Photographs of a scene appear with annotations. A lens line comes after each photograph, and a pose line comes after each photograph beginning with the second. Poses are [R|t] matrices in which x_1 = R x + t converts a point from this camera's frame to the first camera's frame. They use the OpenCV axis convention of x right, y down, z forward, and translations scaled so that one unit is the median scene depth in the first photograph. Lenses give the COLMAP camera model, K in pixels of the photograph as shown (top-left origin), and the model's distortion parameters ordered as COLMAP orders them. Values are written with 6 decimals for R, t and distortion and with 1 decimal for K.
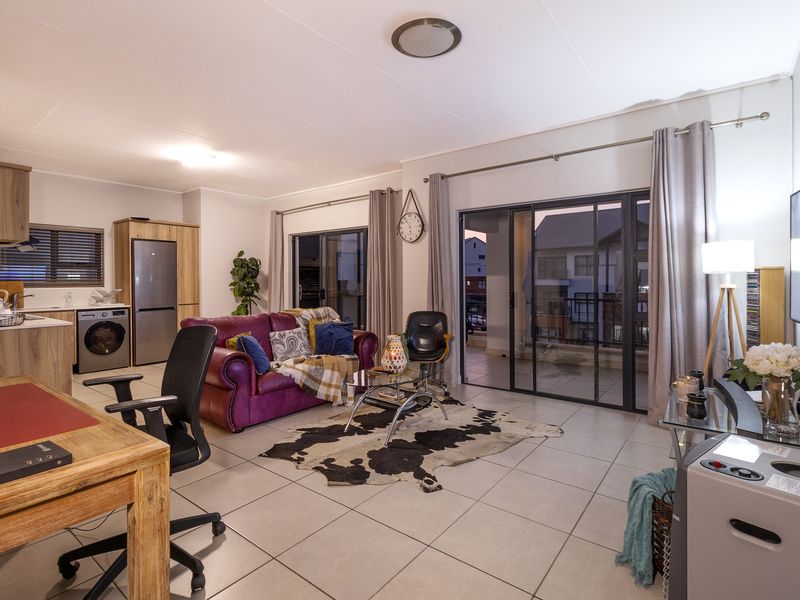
lens RADIAL K [[415.5, 0, 400.2], [0, 415.5, 298.5], [0, 0, 1]] dist [0.000754, -0.000089]
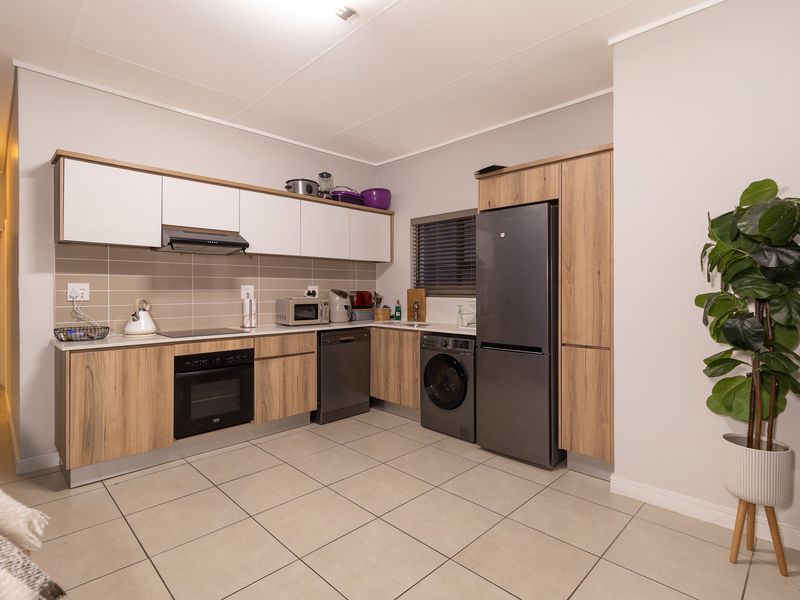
lens RADIAL K [[415.5, 0, 400.2], [0, 415.5, 294.4], [0, 0, 1]] dist [0.000754, -0.000089]
pose [[-0.118653, 0.016022, -0.992807, -0.120926], [-0.044404, 0.998784, 0.021425, -0.055594], [0.991942, 0.046627, -0.117797, 1.269118]]
